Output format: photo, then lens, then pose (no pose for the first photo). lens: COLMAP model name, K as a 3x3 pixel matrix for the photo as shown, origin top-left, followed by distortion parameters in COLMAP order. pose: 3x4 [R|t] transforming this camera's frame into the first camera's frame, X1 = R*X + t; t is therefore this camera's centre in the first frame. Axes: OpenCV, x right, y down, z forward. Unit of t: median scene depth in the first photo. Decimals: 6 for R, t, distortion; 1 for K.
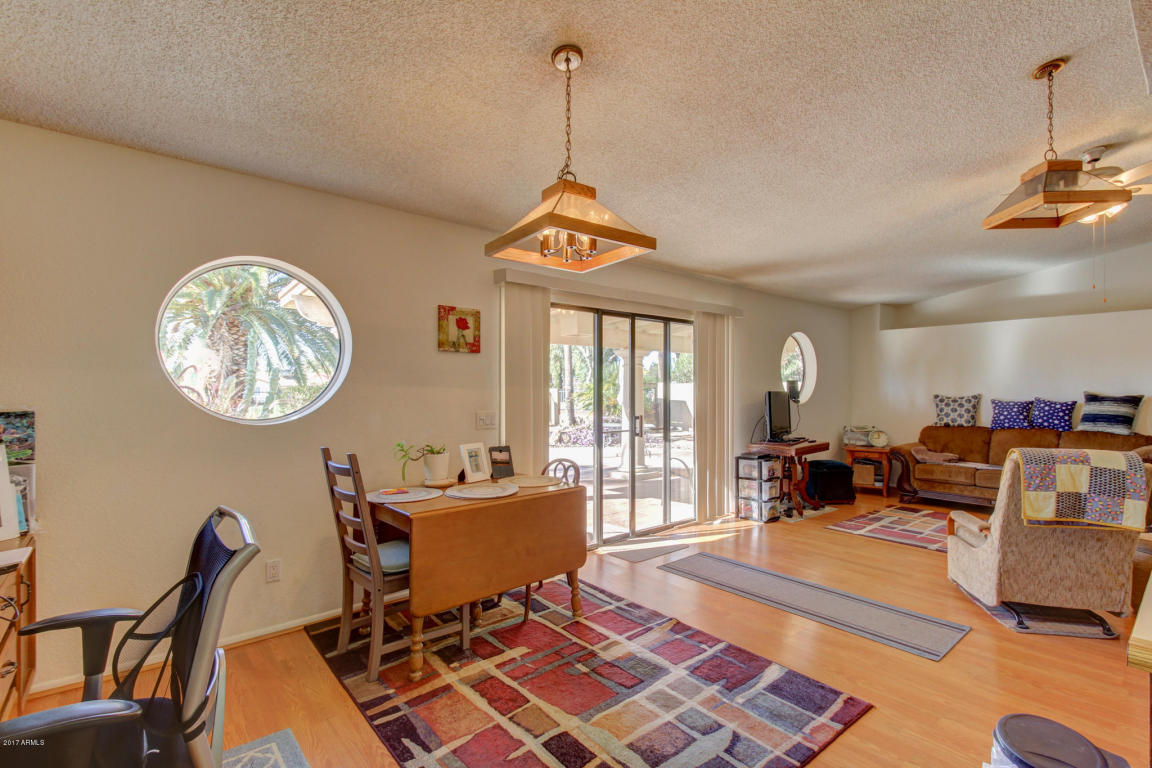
lens RADIAL K [[537.1, 0, 603.8], [0, 537.1, 391.0], [0, 0, 1]] dist [0.020608, -0.009834]
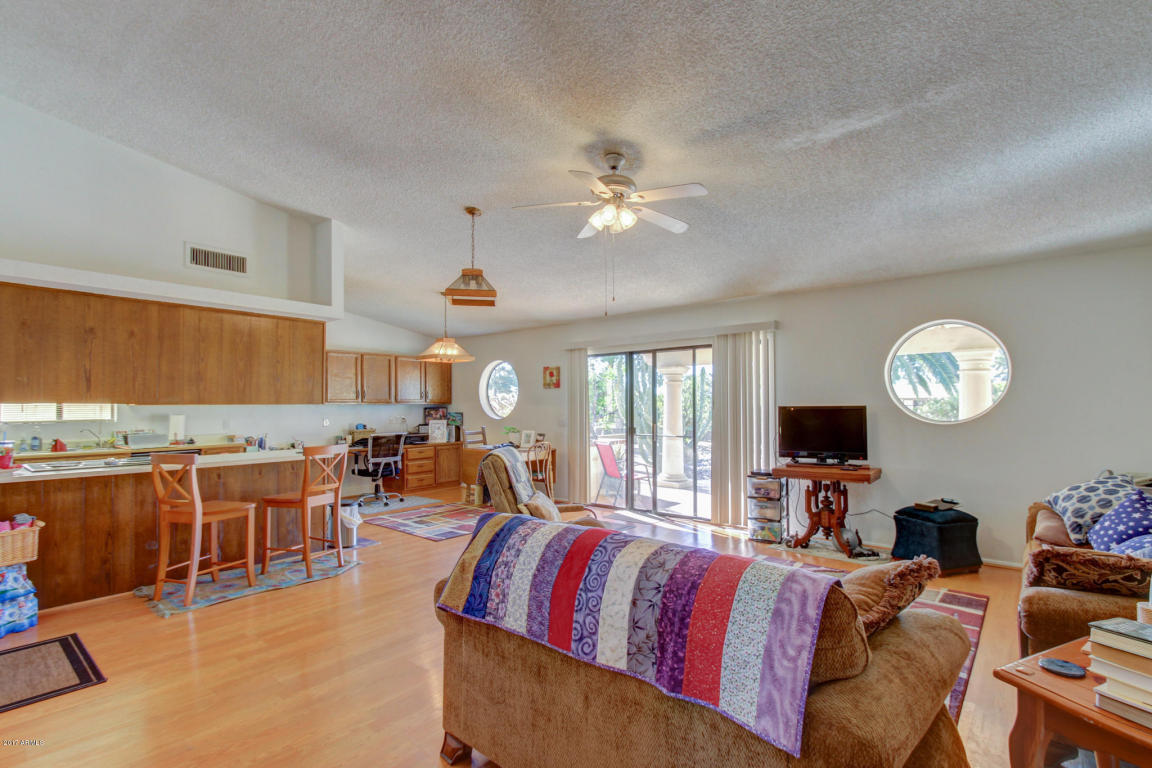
lens RADIAL K [[537.1, 0, 555.3], [0, 537.1, 393.3], [0, 0, 1]] dist [0.020608, -0.009834]
pose [[0.133354, -0.023975, -0.990778, 1.822573], [0.006008, 0.999709, -0.023382, -0.003209], [0.991050, -0.002834, 0.133459, 0.755166]]
